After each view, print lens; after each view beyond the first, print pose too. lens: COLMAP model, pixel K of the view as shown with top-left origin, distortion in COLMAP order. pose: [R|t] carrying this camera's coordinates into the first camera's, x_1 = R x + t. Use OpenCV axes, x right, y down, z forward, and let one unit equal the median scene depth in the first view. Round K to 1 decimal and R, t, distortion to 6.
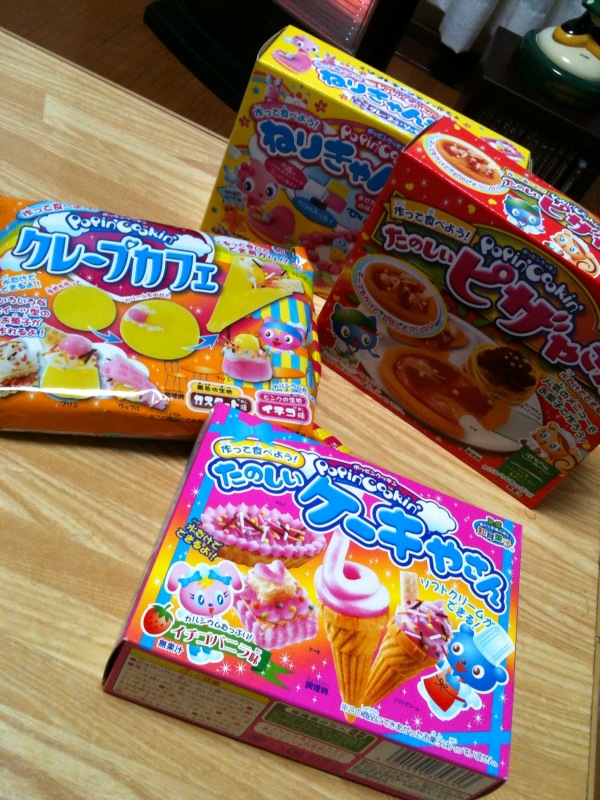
lens RADIAL K [[795.5, 0, 300.0], [0, 795.5, 400.0], [0, 0, 1]] dist [0.072061, -0.284767]
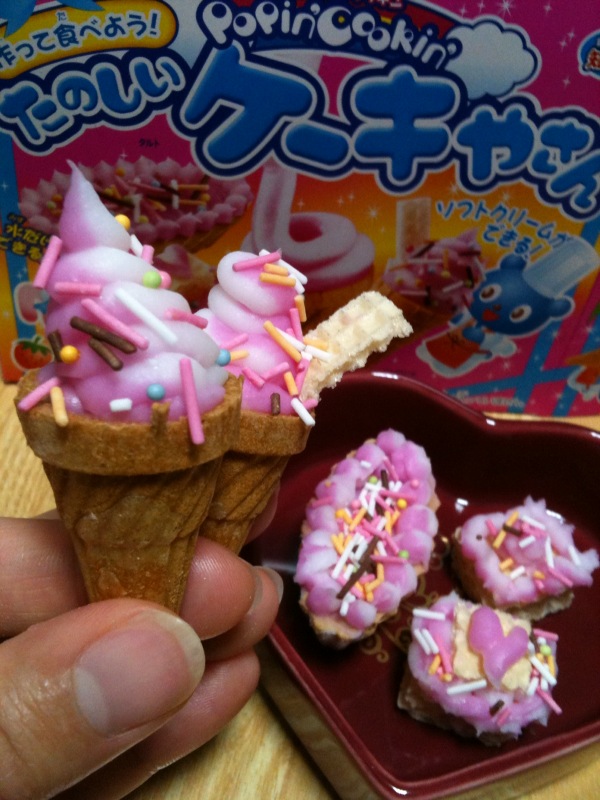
lens RADIAL K [[795.5, 0, 300.0], [0, 795.5, 400.0], [0, 0, 1]] dist [0.072061, -0.284767]
pose [[0.955811, 0.107194, -0.273742, 0.228119], [0.253952, 0.168029, 0.952510, -0.309249], [0.148100, -0.979937, 0.133381, 0.782855]]
